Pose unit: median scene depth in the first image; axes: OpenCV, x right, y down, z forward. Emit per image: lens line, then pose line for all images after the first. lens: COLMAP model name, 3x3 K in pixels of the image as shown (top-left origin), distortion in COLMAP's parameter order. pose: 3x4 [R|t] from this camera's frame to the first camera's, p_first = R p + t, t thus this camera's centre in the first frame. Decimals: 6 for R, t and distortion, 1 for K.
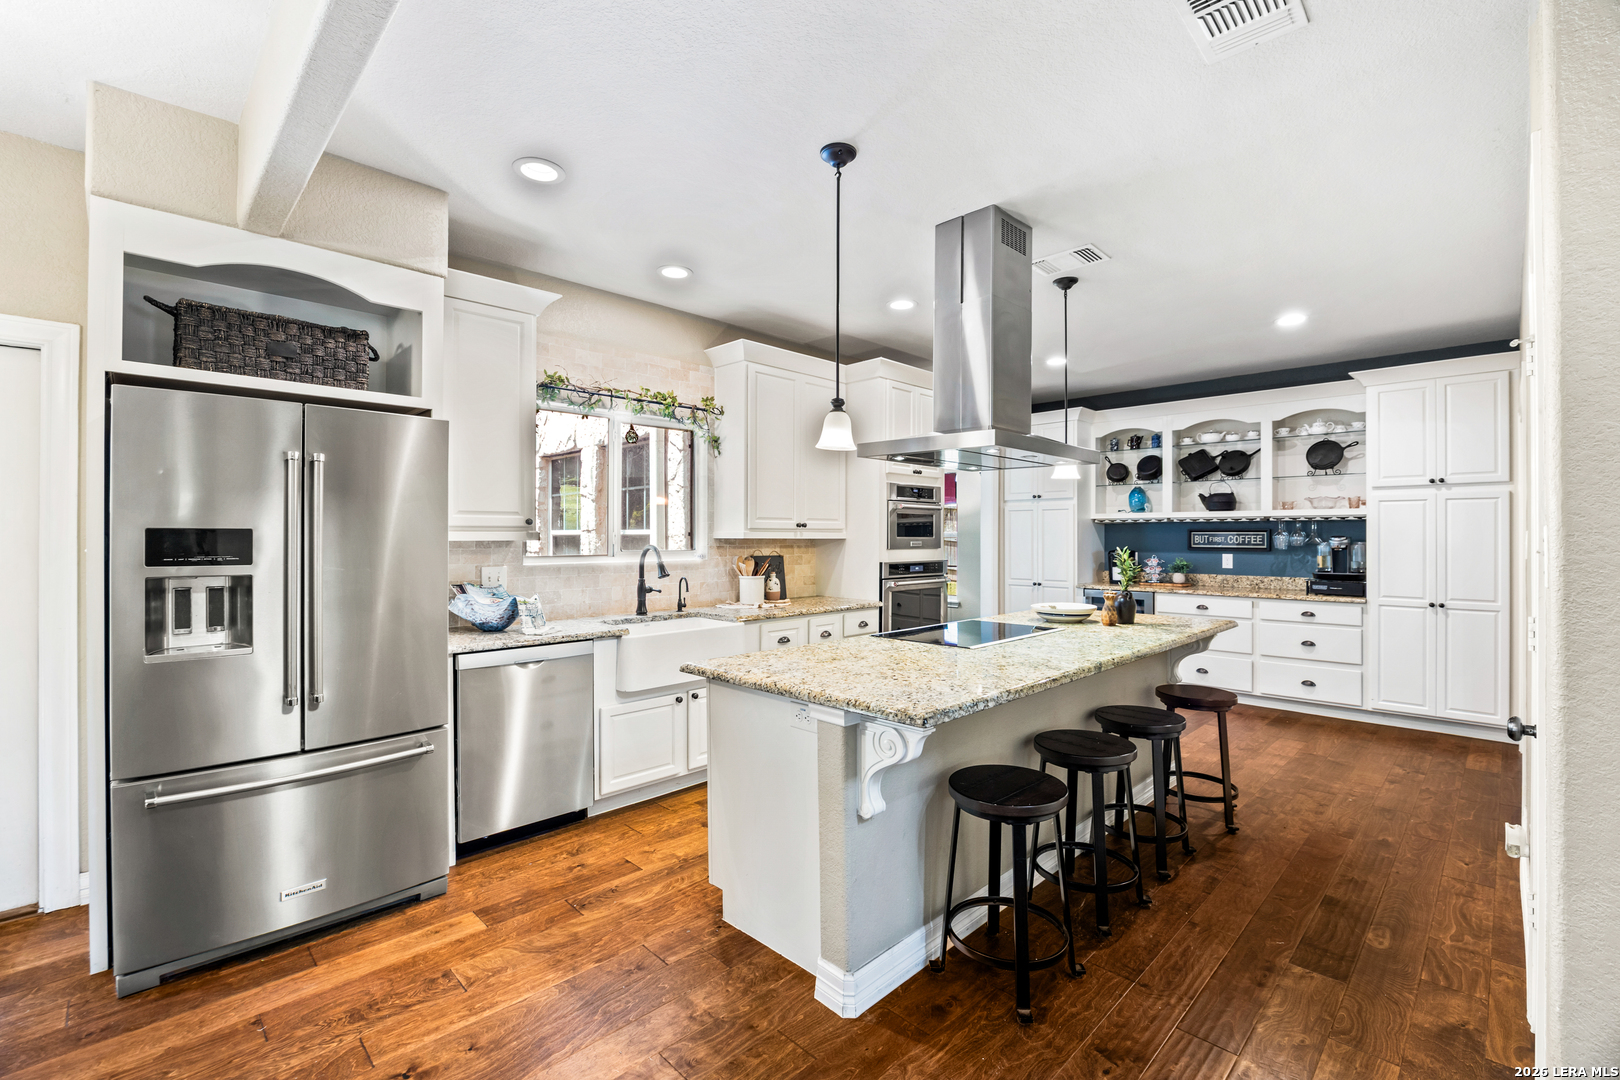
lens RADIAL K [[700.2, 0, 833.9], [0, 700.2, 533.0], [0, 0, 1]] dist [-0.019815, 0.000664]
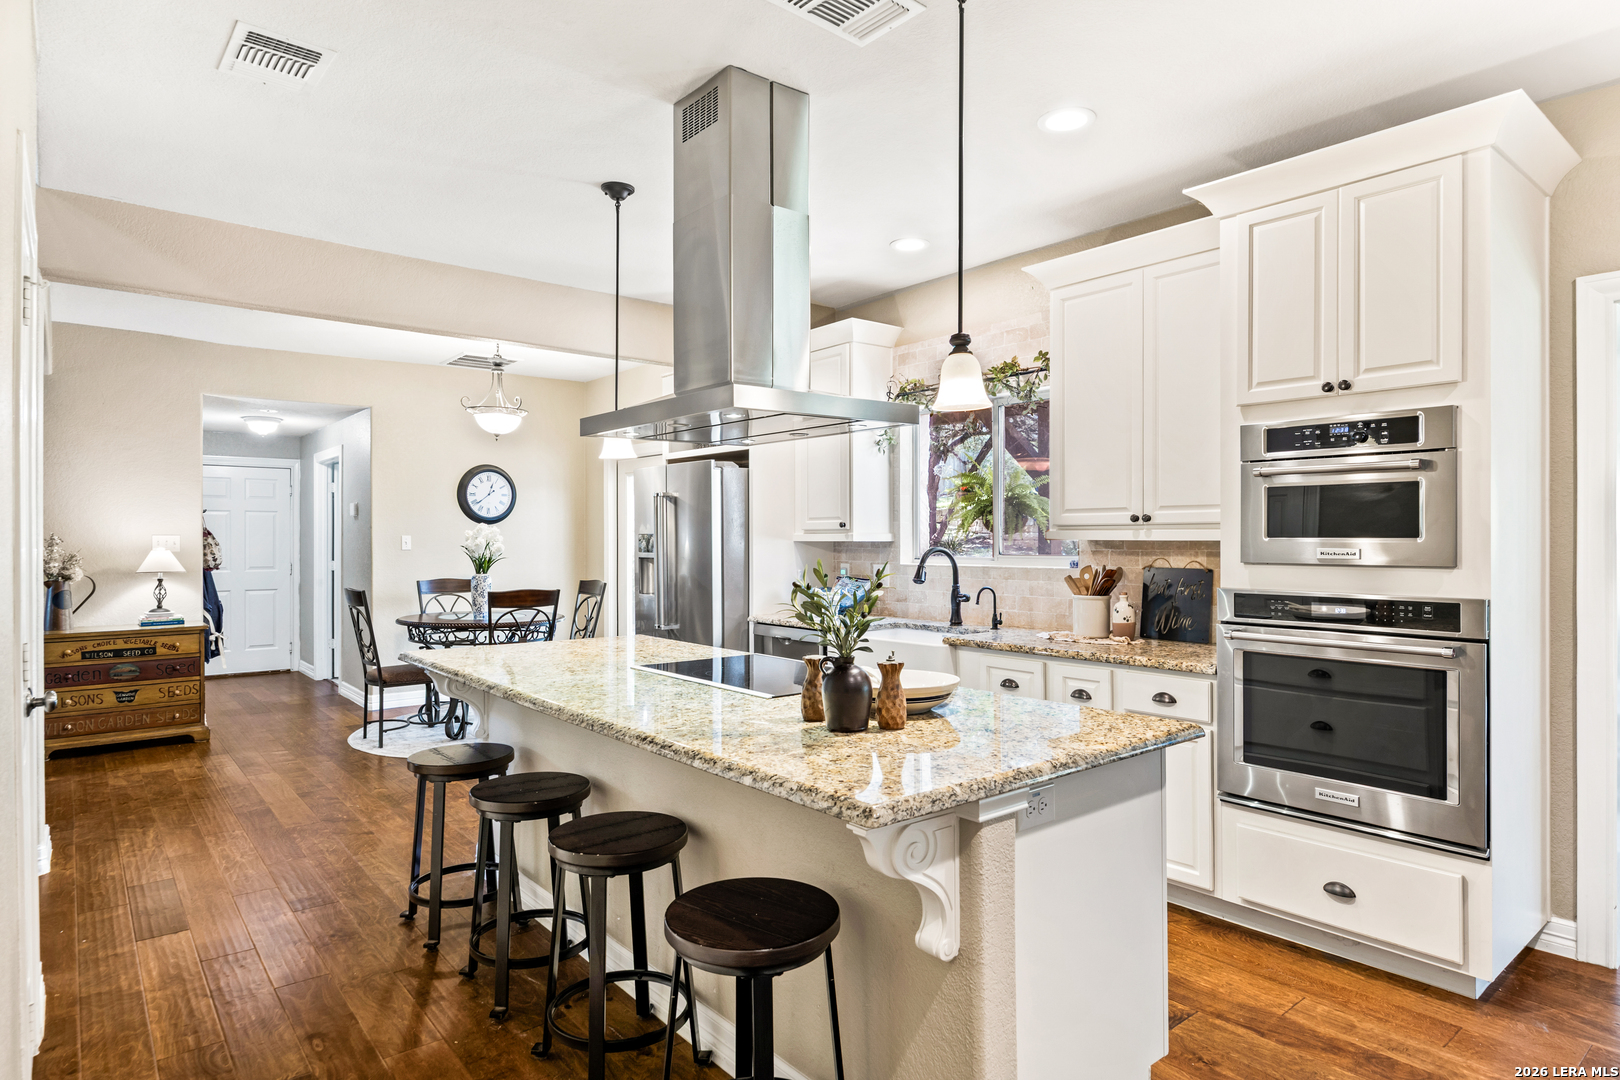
lens RADIAL K [[935.5, 0, 800.7], [0, 935.5, 536.6], [0, 0, 1]] dist [-0.001902, 0.001320]
pose [[-0.127678, -0.001717, -0.991814, 0.710807], [0.007435, 0.999969, -0.002688, 0.004068], [0.991788, -0.007718, -0.127661, 0.724637]]
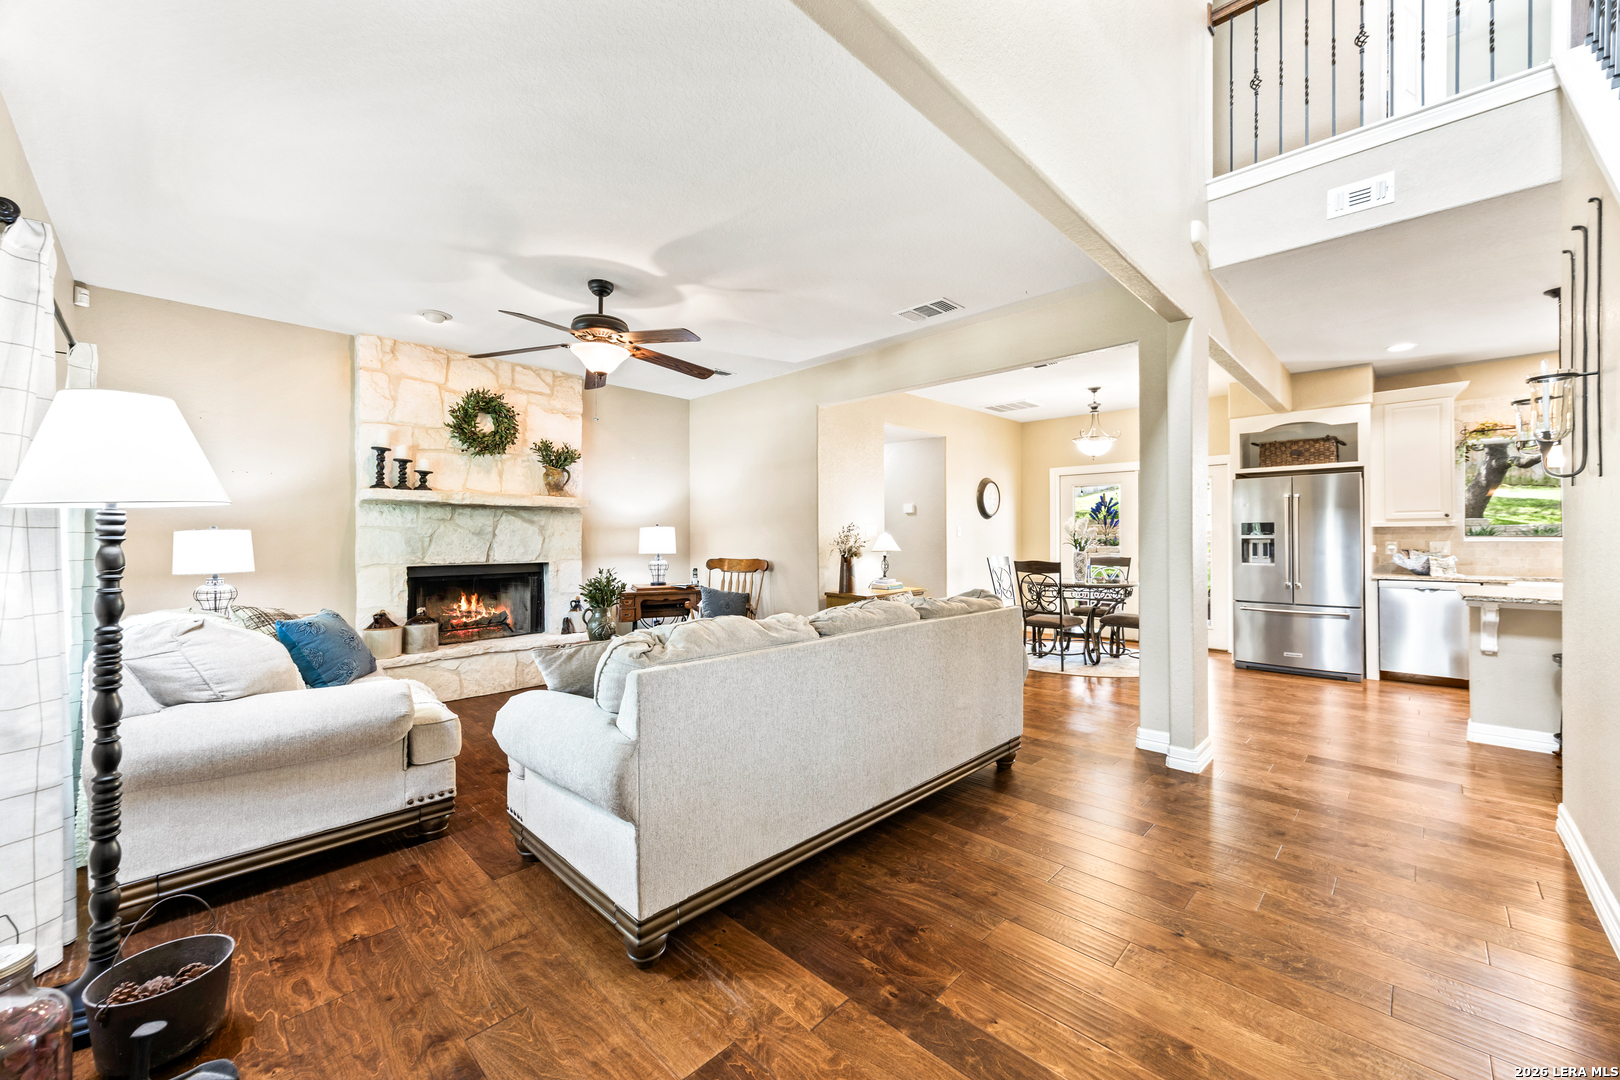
lens RADIAL K [[617.4, 0, 820.9], [0, 617.4, 535.1], [0, 0, 1]] dist [-0.000804, 0.000651]
pose [[0.002607, -0.004280, -0.999987, 0.728244], [0.010567, 0.999935, -0.004252, 0.015867], [0.999941, -0.010555, 0.002652, -0.379928]]
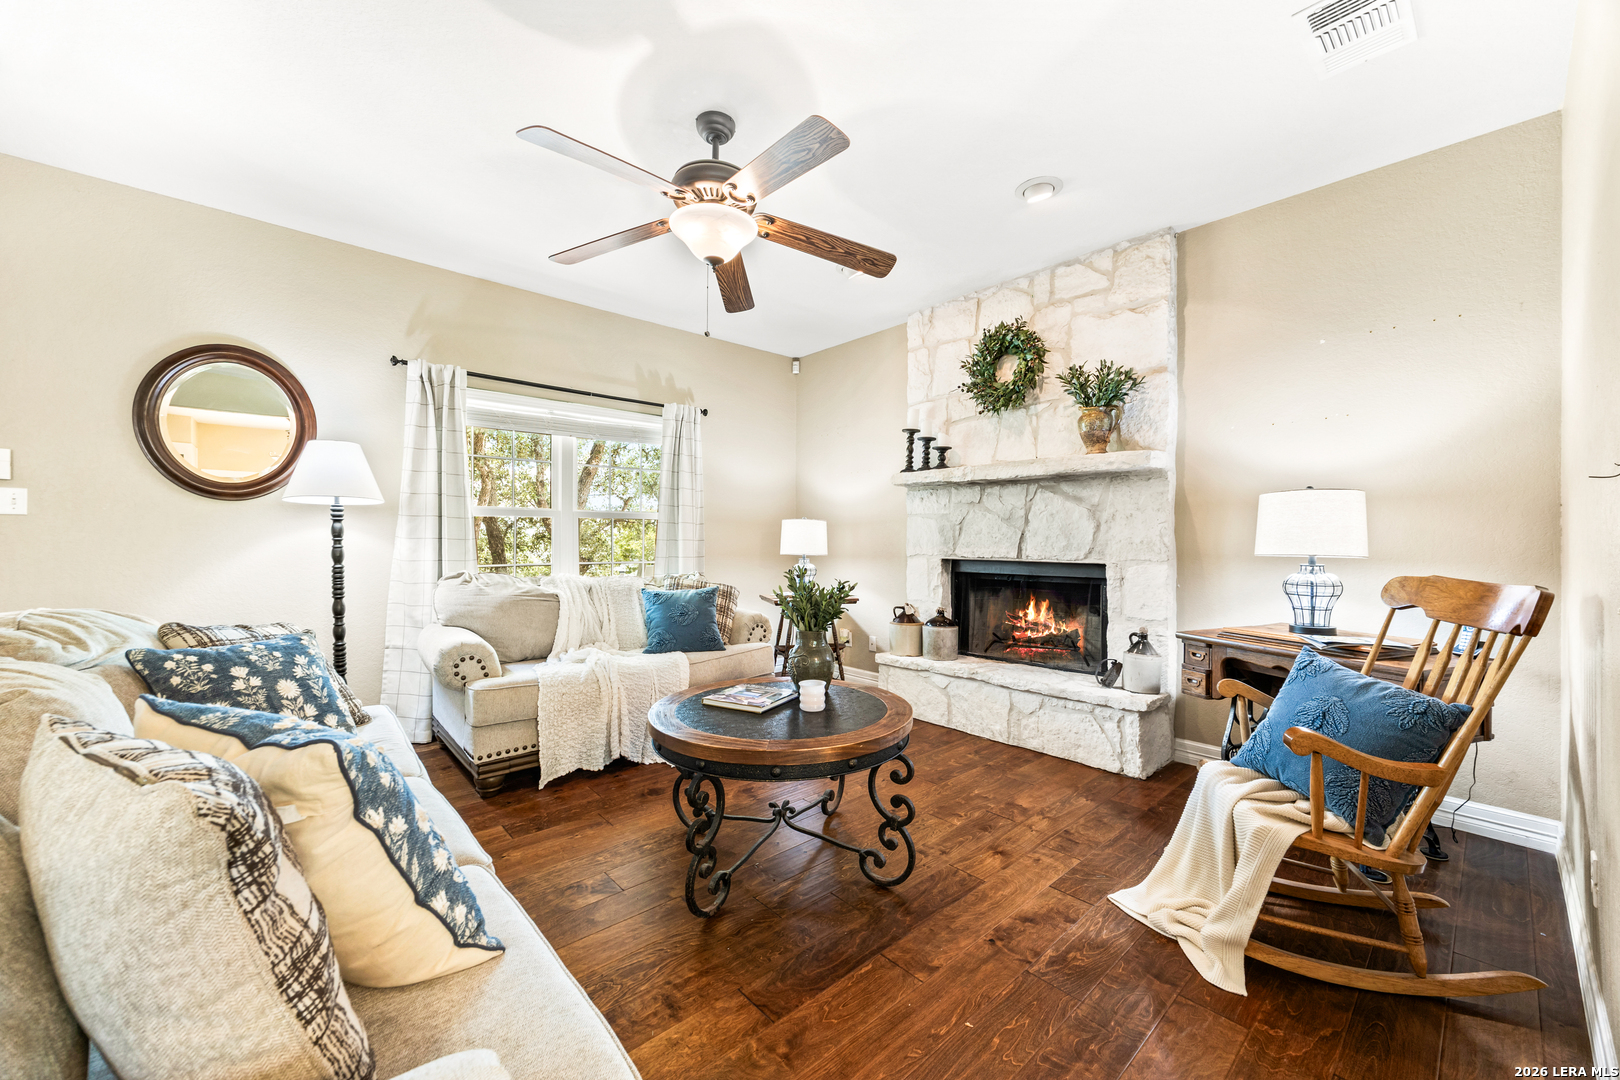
lens RADIAL K [[617.4, 0, 818.5], [0, 617.4, 541.1], [0, 0, 1]] dist [-0.000804, 0.000651]
pose [[-0.997614, -0.004504, 0.068889, -0.089439], [-0.004958, 0.999967, -0.006425, 0.035609], [-0.068858, -0.006751, -0.997604, -0.175956]]
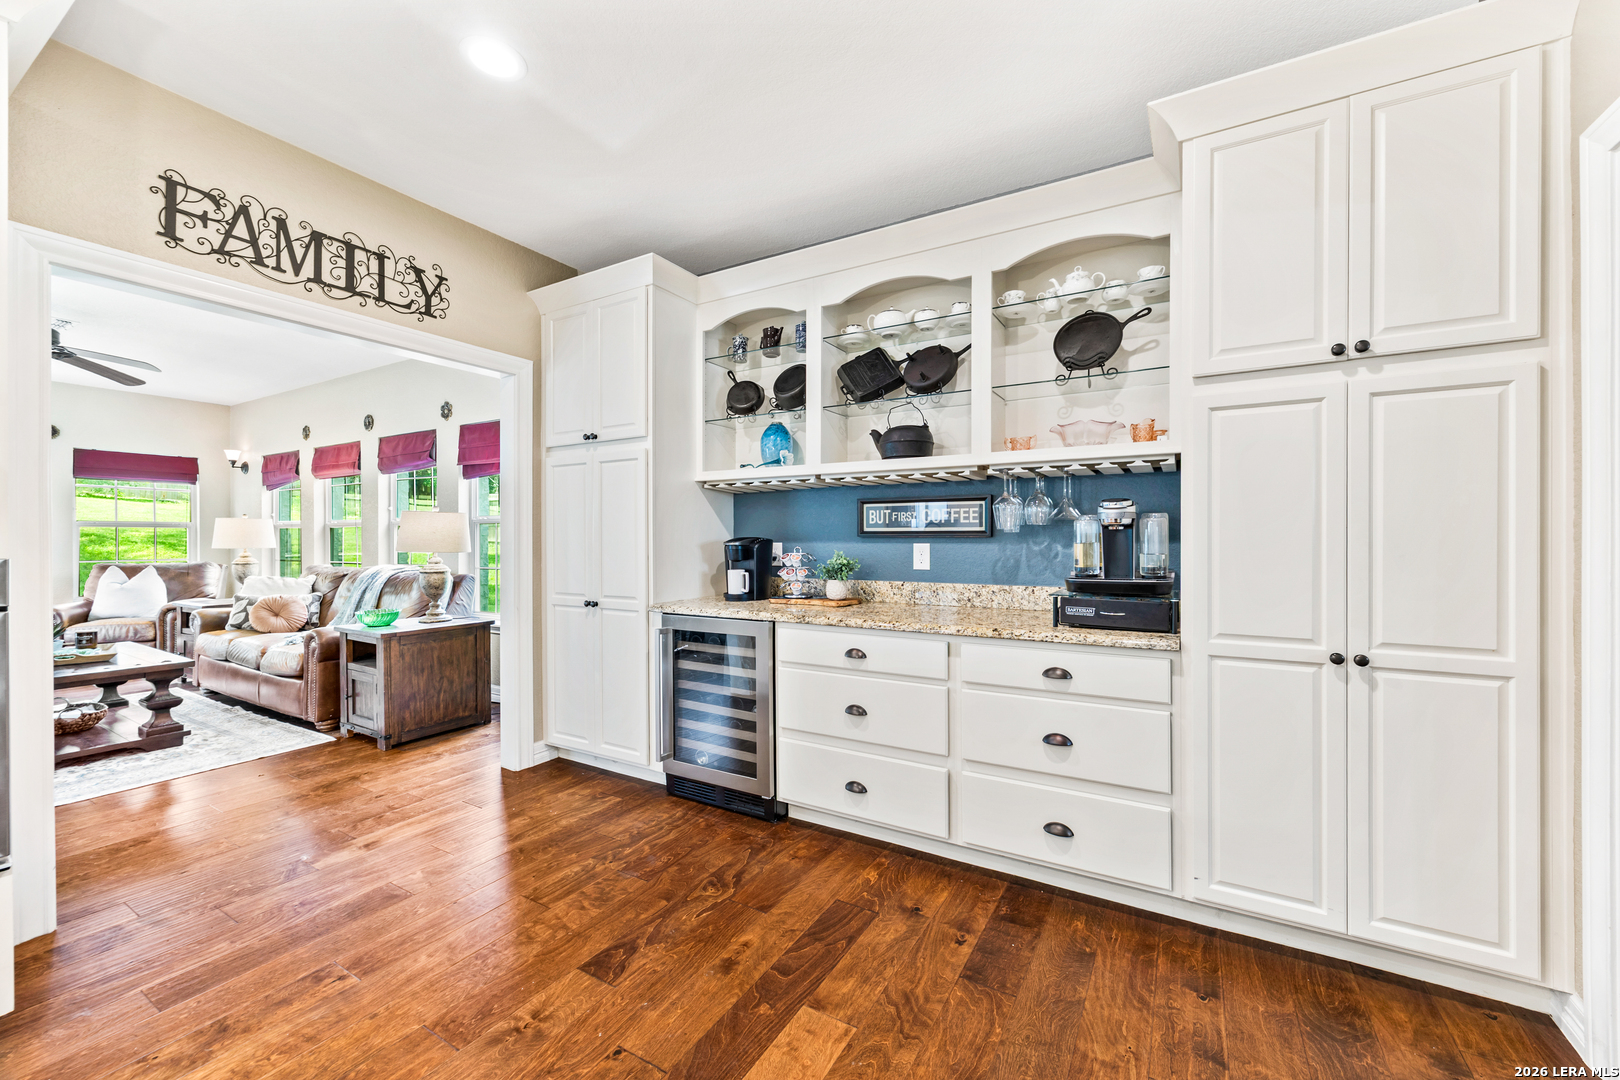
lens RADIAL K [[617.4, 0, 813.4], [0, 617.4, 542.1], [0, 0, 1]] dist [-0.000804, 0.000651]
pose [[0.973800, -0.005019, 0.227351, 0.459782], [0.002757, 0.999943, 0.010267, 0.029830], [-0.227389, -0.009371, 0.973759, 0.677612]]
